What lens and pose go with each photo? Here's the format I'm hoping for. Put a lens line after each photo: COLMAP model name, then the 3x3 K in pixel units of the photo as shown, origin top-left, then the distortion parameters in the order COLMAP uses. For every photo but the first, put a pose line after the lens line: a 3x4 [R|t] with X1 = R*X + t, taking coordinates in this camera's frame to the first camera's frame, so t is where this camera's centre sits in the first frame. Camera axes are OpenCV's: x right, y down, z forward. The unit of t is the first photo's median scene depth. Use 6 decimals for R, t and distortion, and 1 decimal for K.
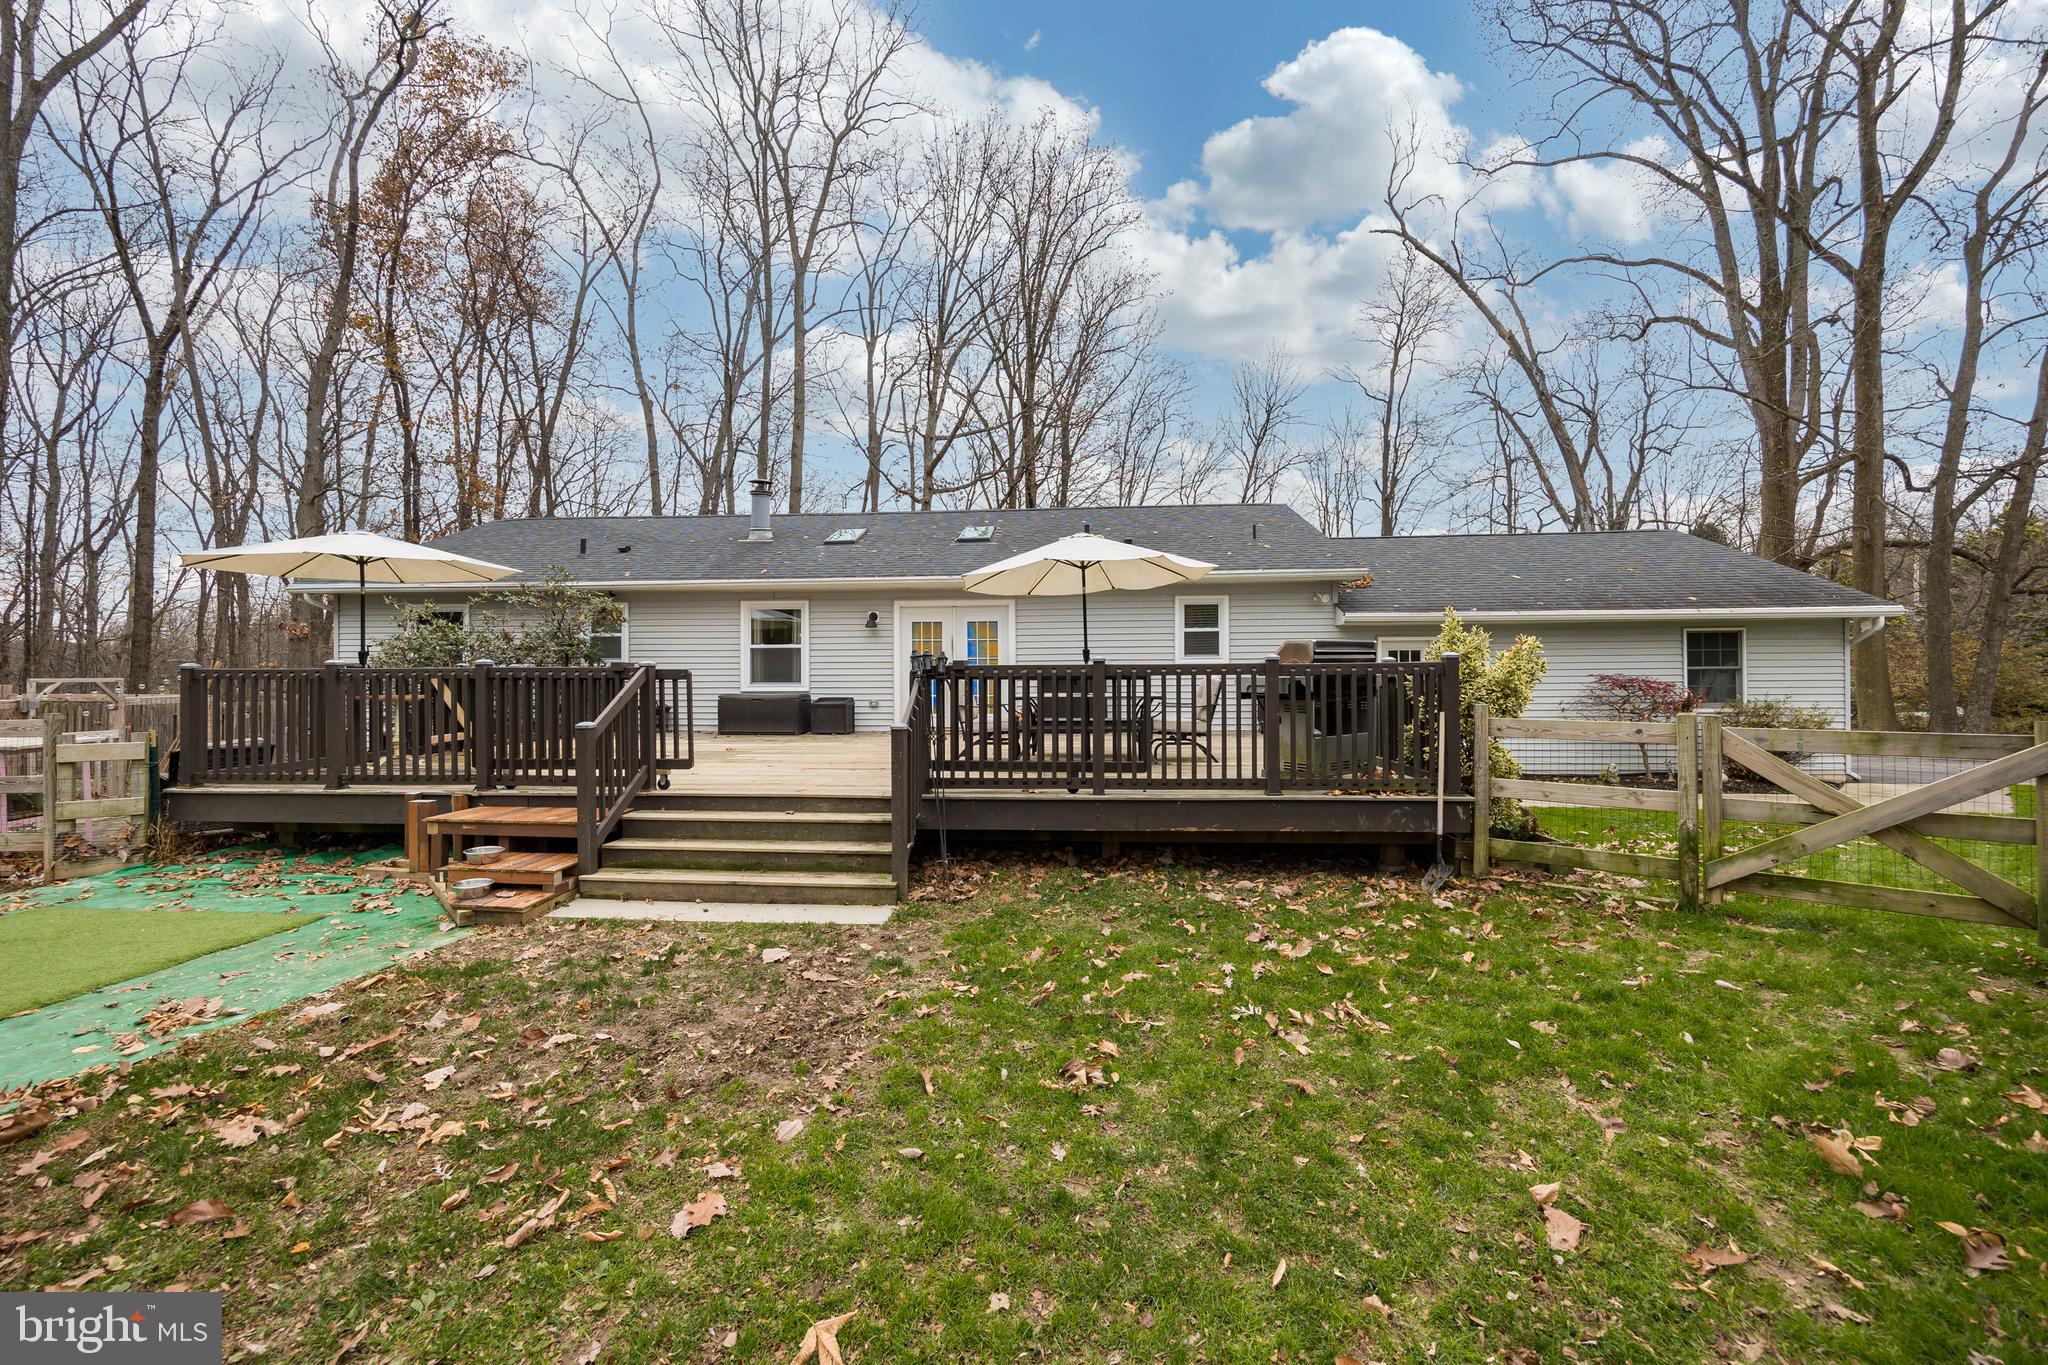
lens RADIAL K [[821.0, 0, 1025.7], [0, 821.0, 662.6], [0, 0, 1]] dist [0.000082, -0.001095]
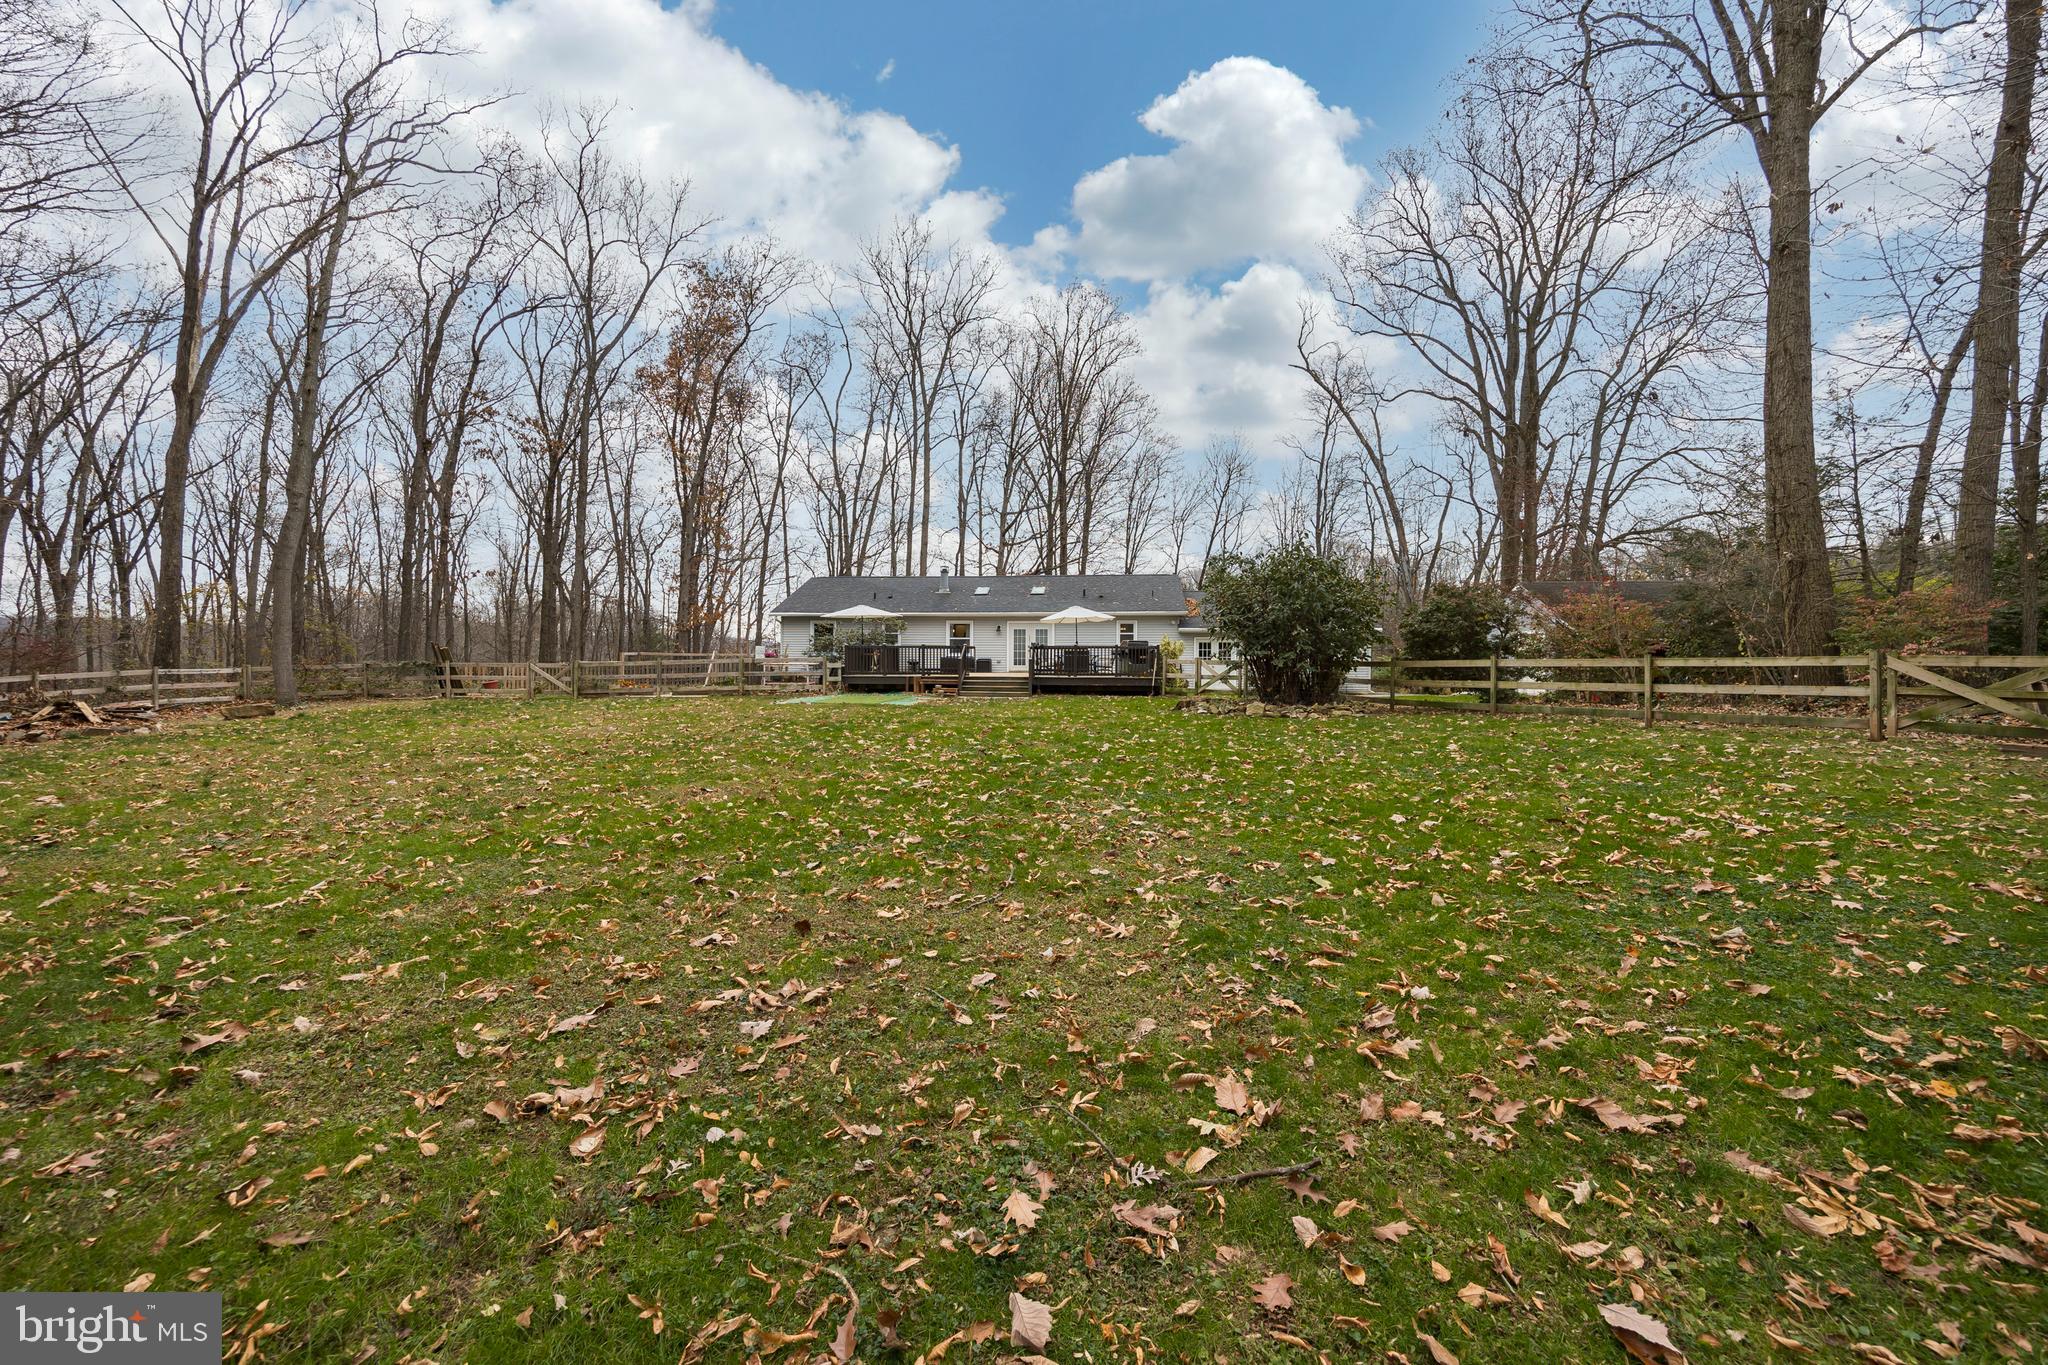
lens RADIAL K [[821.0, 0, 1025.7], [0, 821.0, 662.6], [0, 0, 1]] dist [0.000082, -0.001095]
pose [[0.999119, 0.011389, -0.040391, 0.000695], [-0.010791, 0.999829, 0.015002, 0.010806], [0.040555, -0.014553, 0.999071, -1.033066]]
